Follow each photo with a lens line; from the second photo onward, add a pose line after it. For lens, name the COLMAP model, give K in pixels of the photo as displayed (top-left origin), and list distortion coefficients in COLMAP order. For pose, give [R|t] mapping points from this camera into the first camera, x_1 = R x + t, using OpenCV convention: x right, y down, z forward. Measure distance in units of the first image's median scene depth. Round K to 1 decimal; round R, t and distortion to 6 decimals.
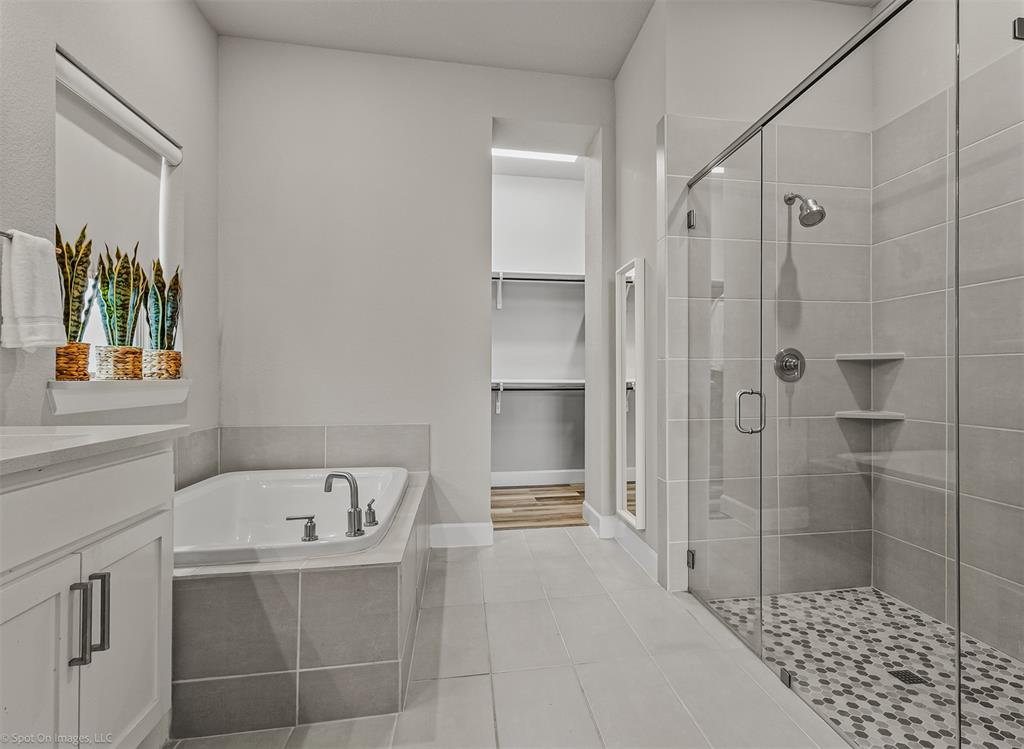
lens RADIAL K [[531.8, 0, 513.1], [0, 531.8, 375.8], [0, 0, 1]] dist [0.011457, -0.005448]
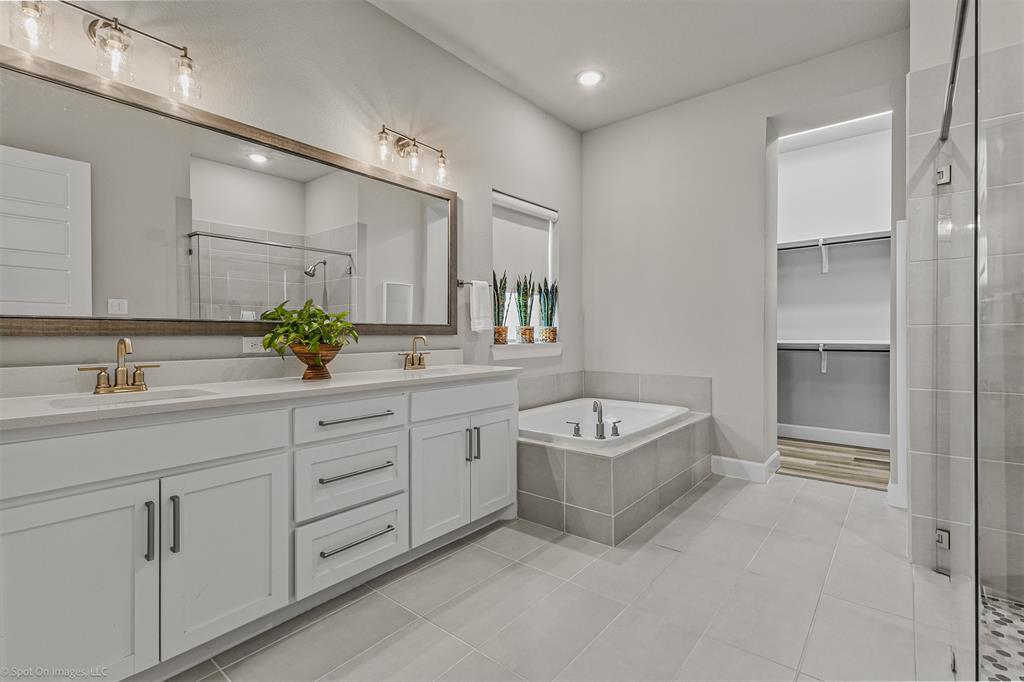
lens RADIAL K [[470.9, 0, 512.3], [0, 470.9, 338.1], [0, 0, 1]] dist [-0.000340, 0.000035]
pose [[0.625295, -0.000346, -0.780389, 0.617988], [0.014123, 0.999841, 0.010872, -0.032919], [0.780261, -0.017820, 0.625200, -0.122870]]
